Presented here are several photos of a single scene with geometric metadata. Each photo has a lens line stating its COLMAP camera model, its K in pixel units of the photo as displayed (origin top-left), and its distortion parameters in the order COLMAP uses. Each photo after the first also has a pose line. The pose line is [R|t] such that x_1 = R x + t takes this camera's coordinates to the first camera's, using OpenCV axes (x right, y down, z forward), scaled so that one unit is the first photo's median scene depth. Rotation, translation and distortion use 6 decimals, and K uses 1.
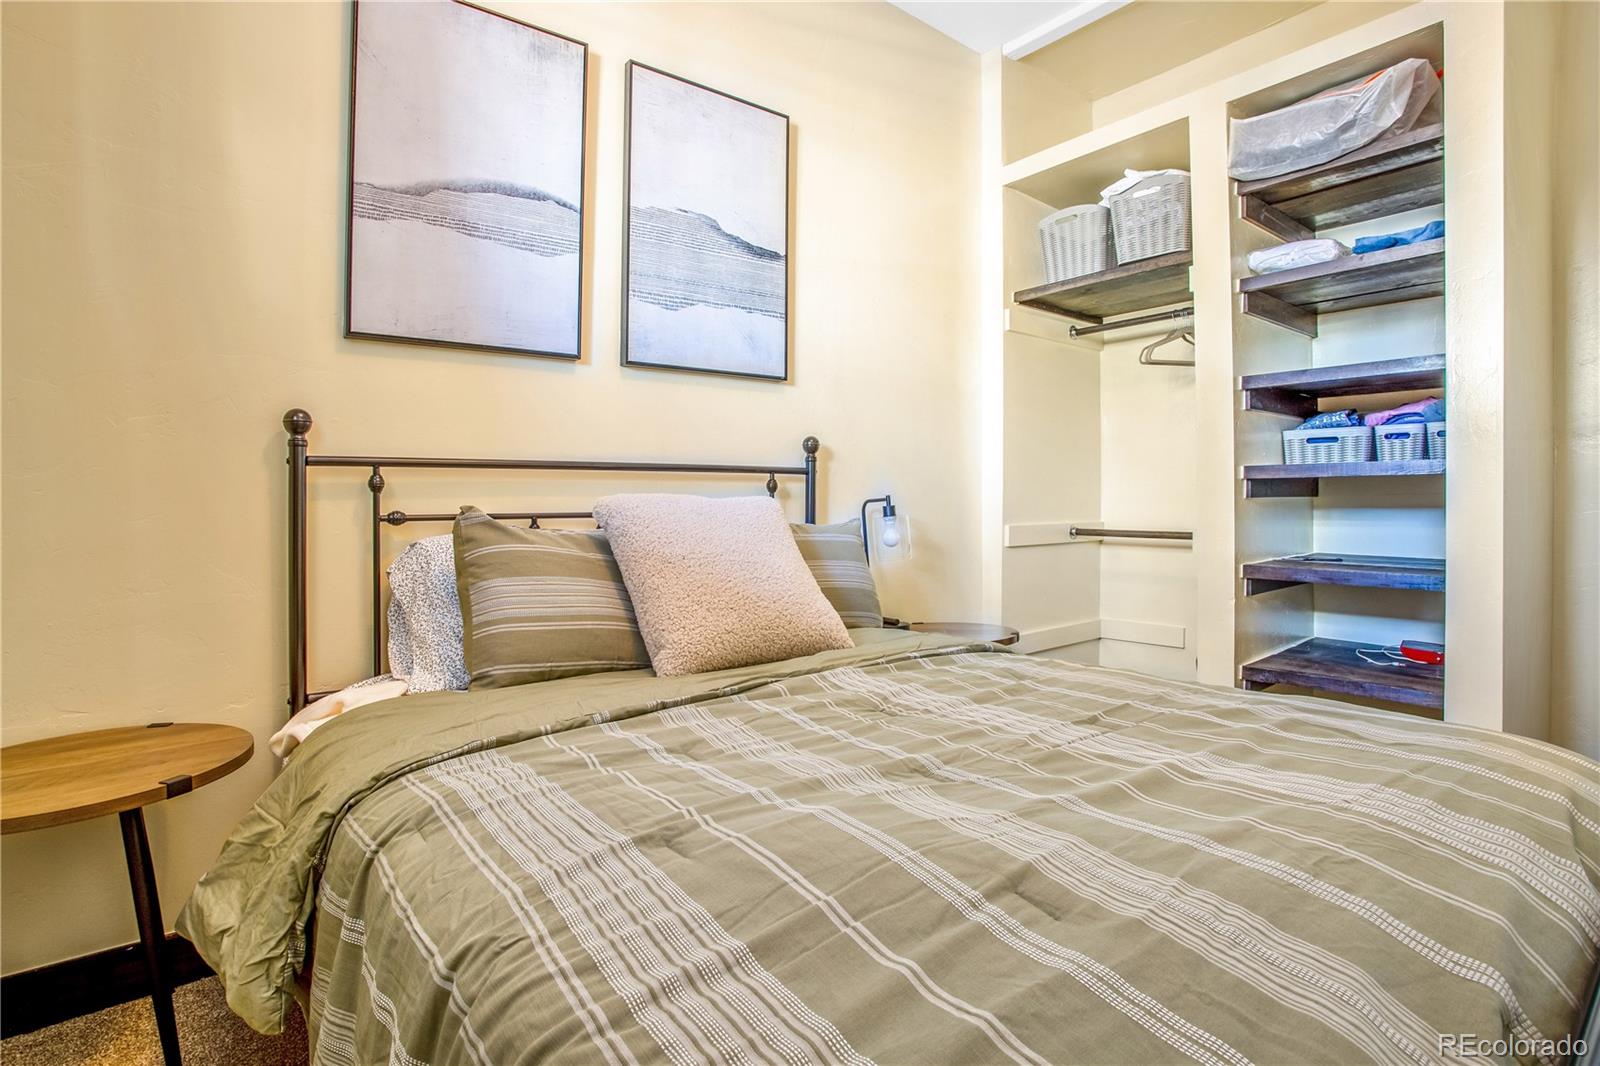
lens RADIAL K [[811.9, 0, 801.6], [0, 811.9, 508.5], [0, 0, 1]] dist [-0.075976, 0.032590]
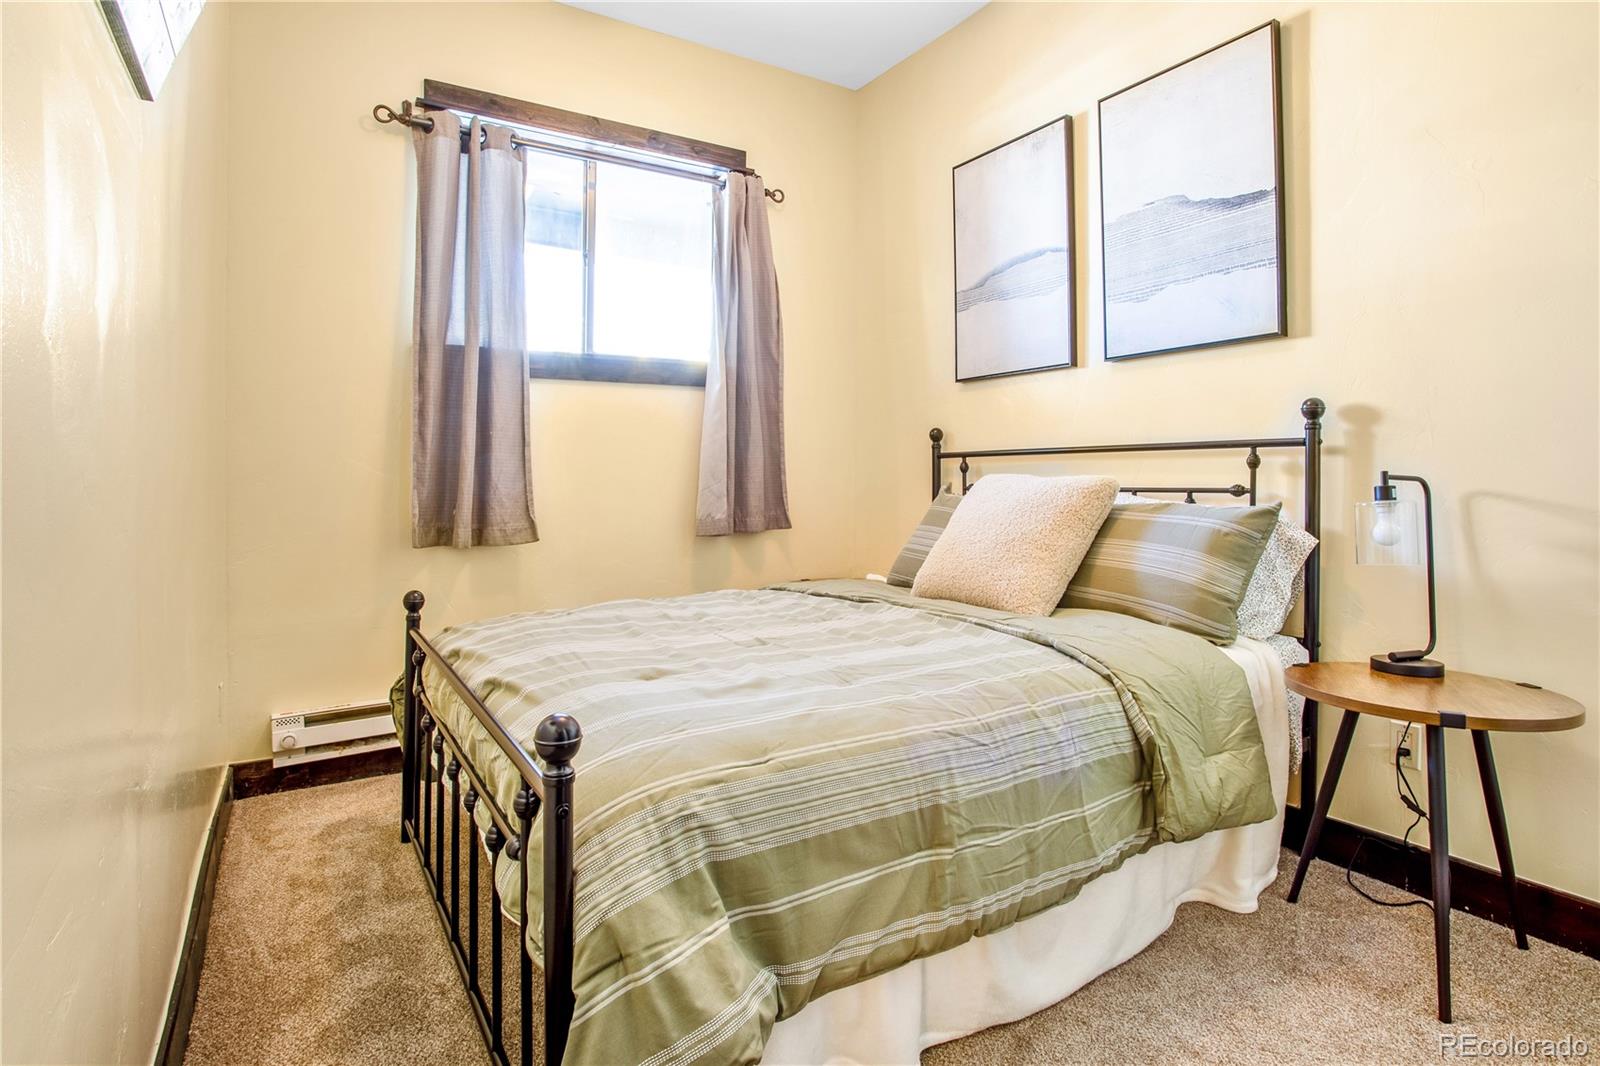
lens RADIAL K [[763.4, 0, 797.9], [0, 763.4, 470.6], [0, 0, 1]] dist [-0.042202, 0.000457]
pose [[-0.084908, -0.006336, -0.996369, 0.814352], [-0.008941, 0.999944, -0.005597, -0.009333], [0.996349, 0.008433, -0.084960, 0.581977]]
